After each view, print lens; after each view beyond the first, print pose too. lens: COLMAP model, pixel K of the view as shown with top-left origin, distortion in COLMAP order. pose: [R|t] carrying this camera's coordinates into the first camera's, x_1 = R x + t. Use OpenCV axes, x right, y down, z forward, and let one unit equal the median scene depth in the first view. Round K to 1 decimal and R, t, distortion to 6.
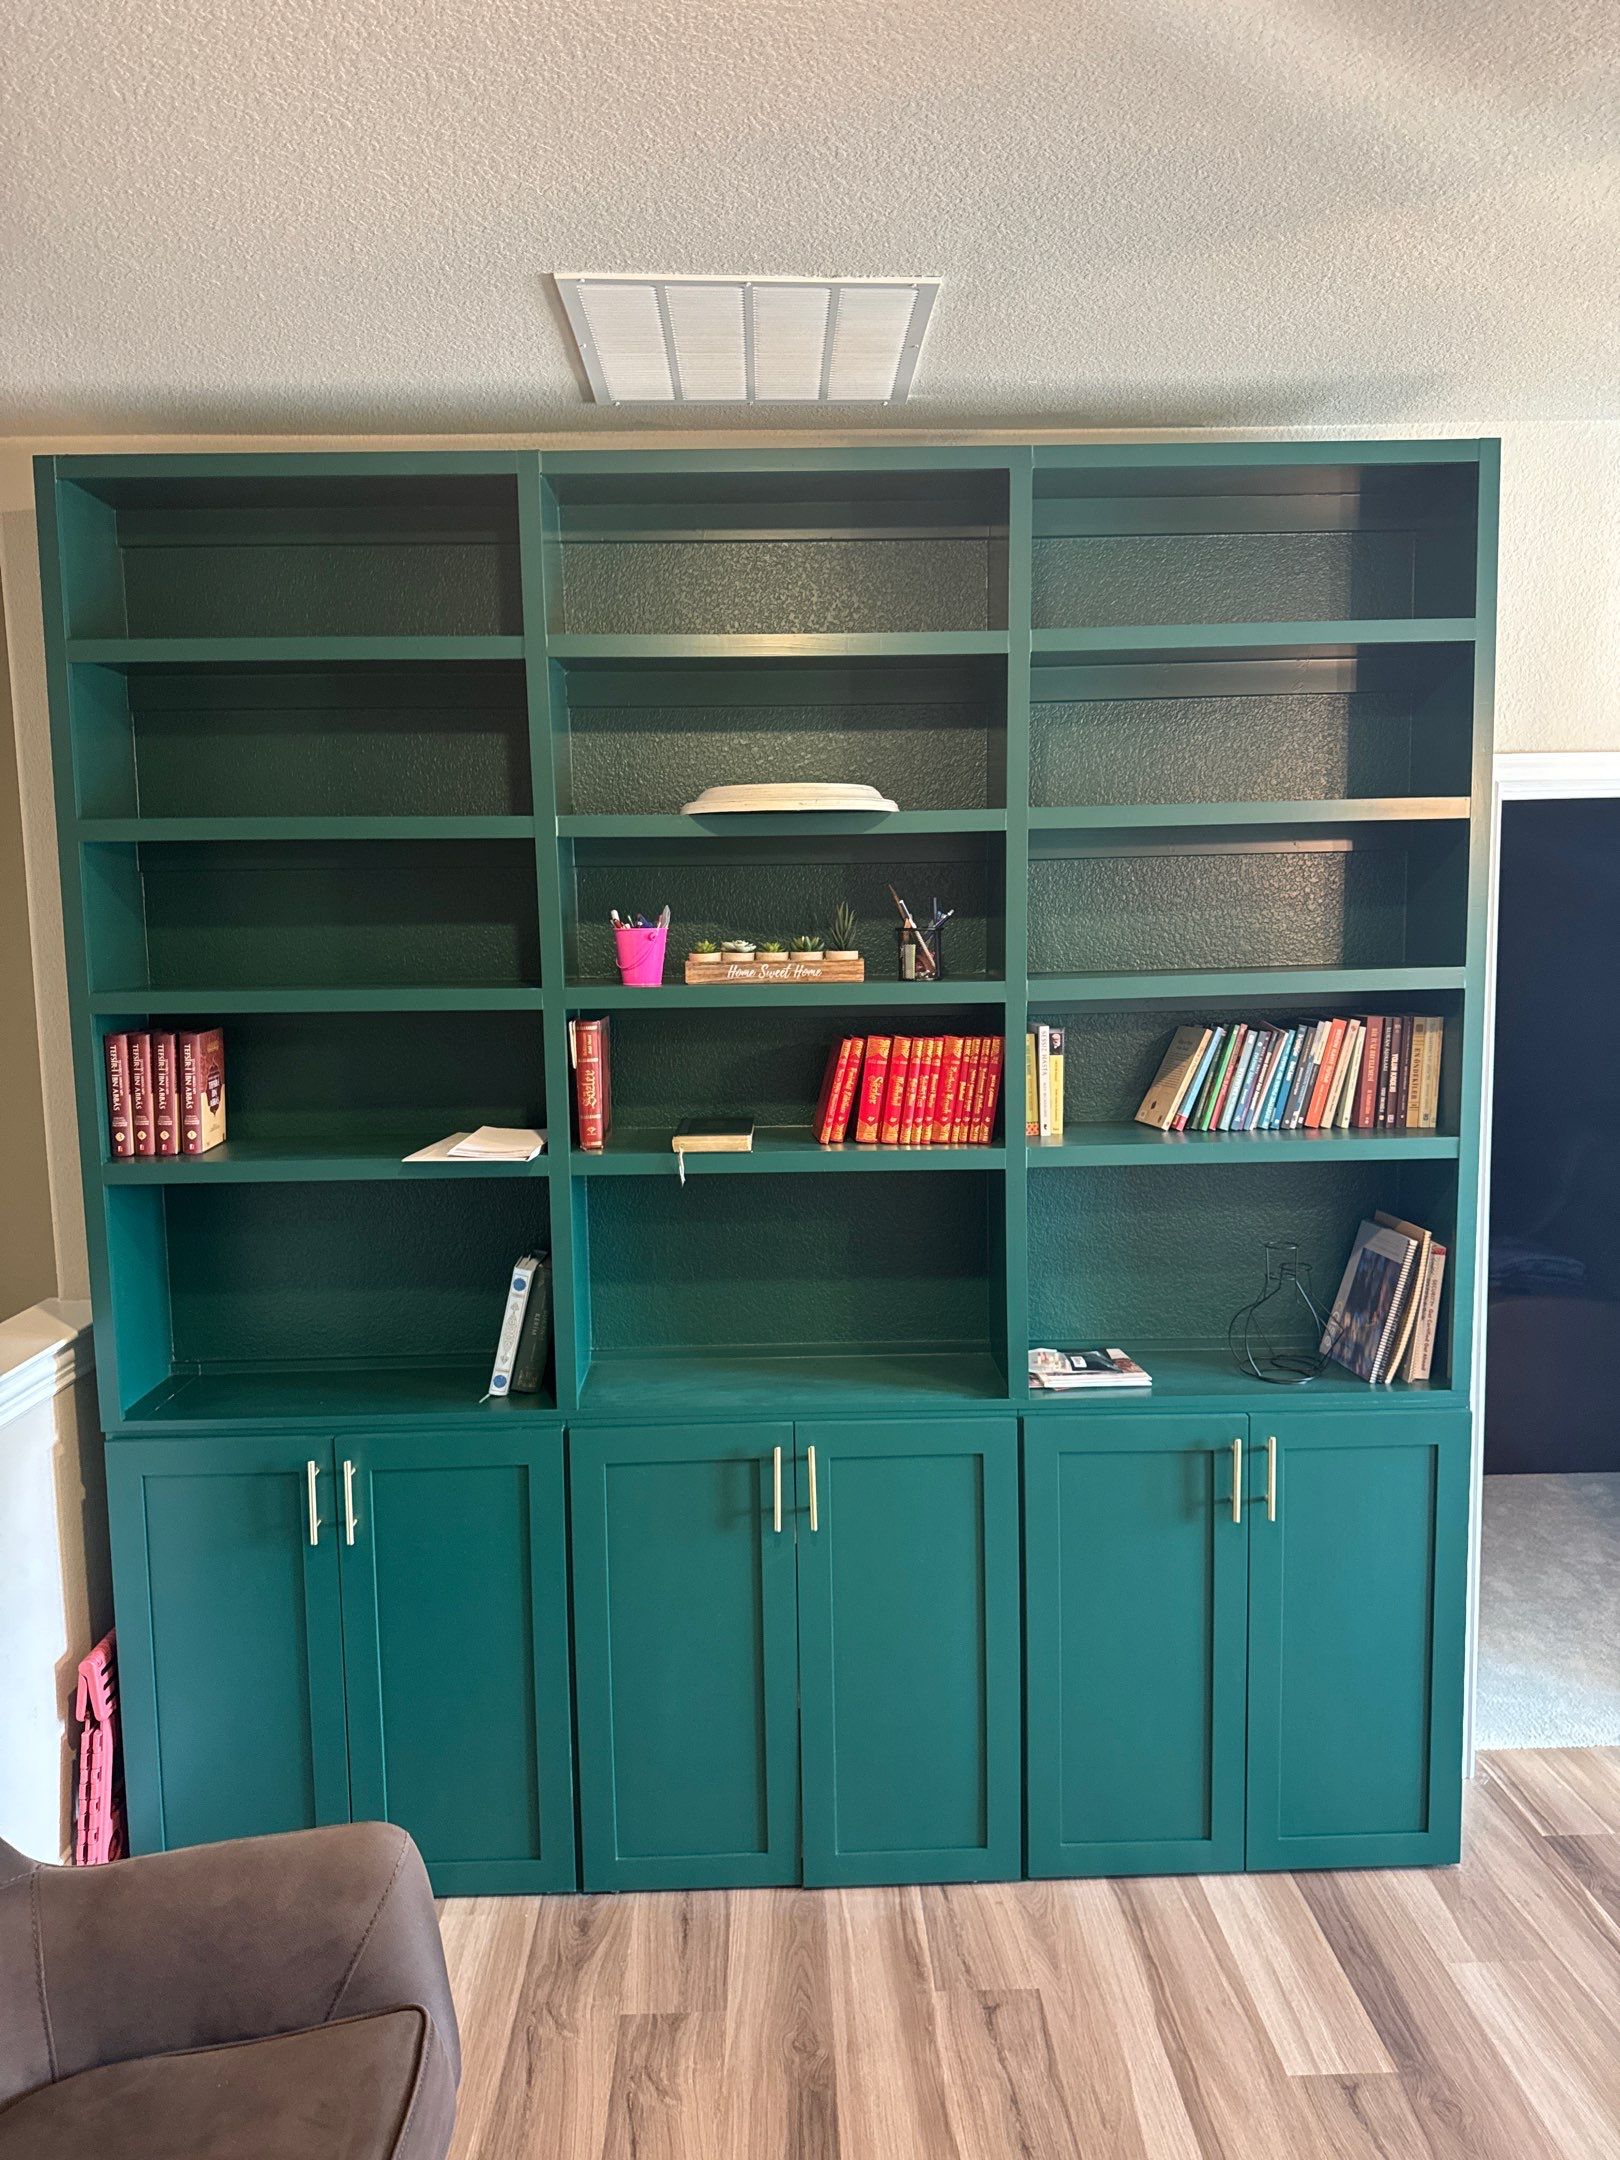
lens RADIAL K [[1555.7, 0, 806.3], [0, 1555.7, 1072.6], [0, 0, 1]] dist [0.002789, -0.004548]
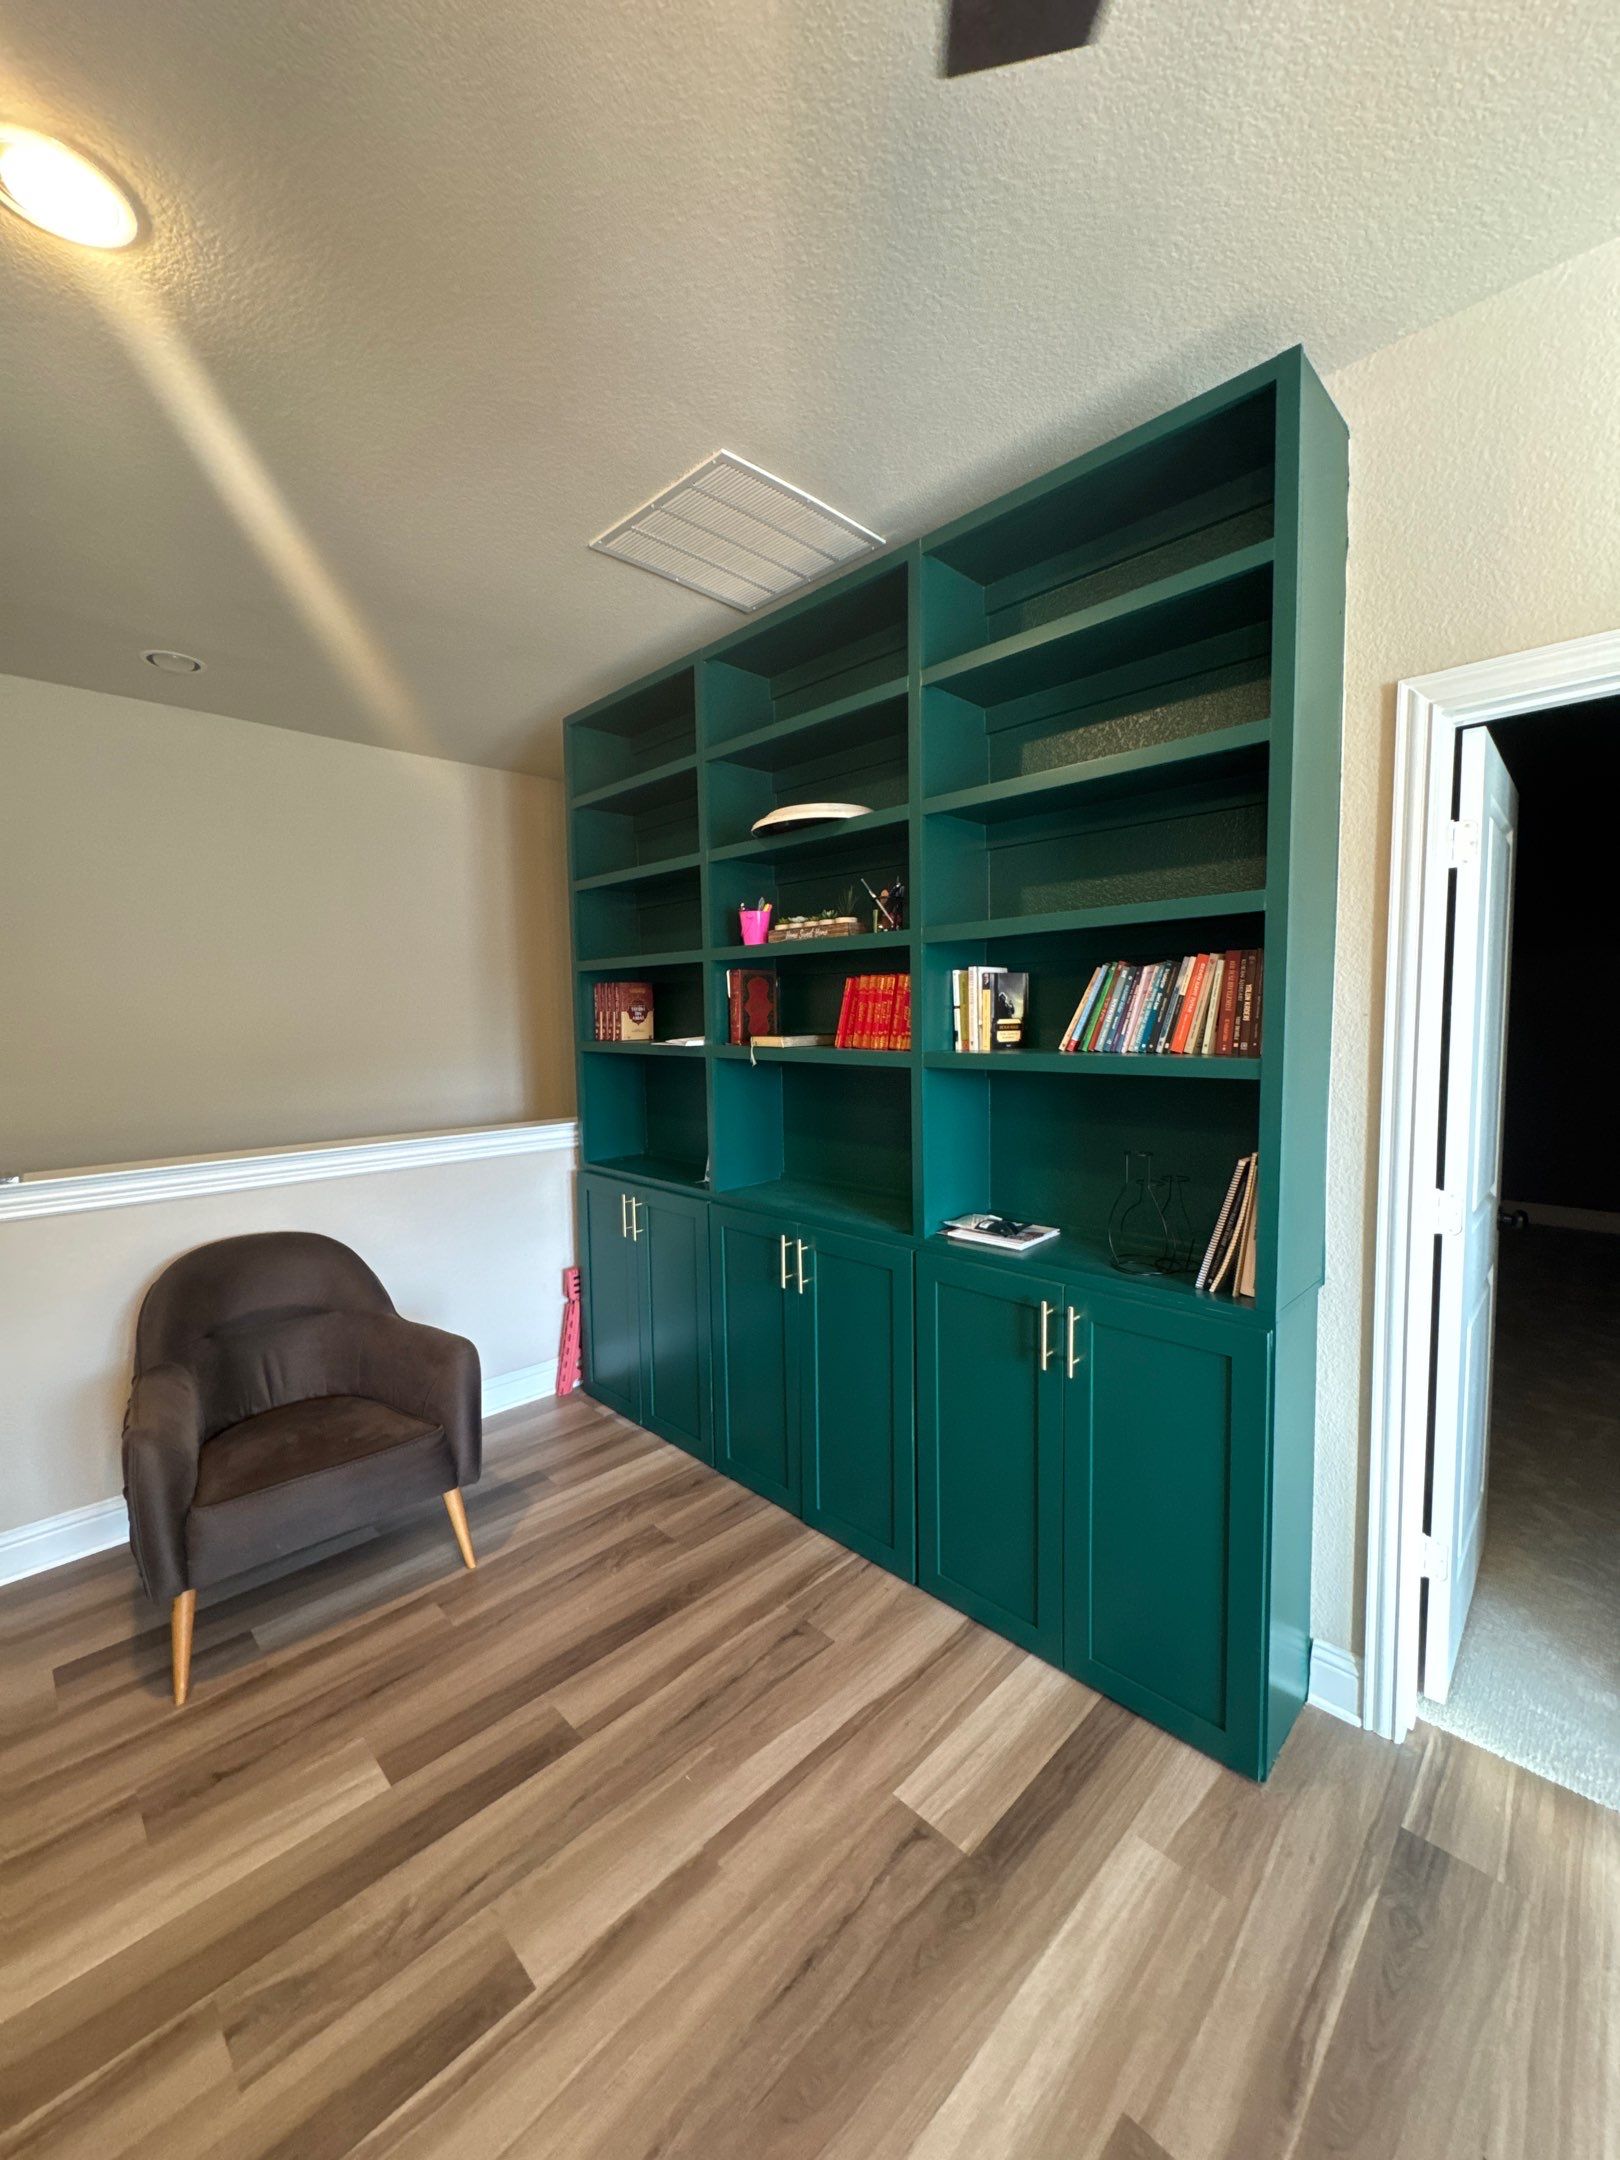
lens RADIAL K [[859.1, 0, 808.2], [0, 859.1, 1080.5], [0, 0, 1]] dist [-0.000539, -0.000085]
pose [[0.686628, 0.064004, -0.724186, 0.619847], [-0.078109, 0.996846, 0.014043, 0.070482], [0.722800, 0.046923, 0.689462, 0.398031]]
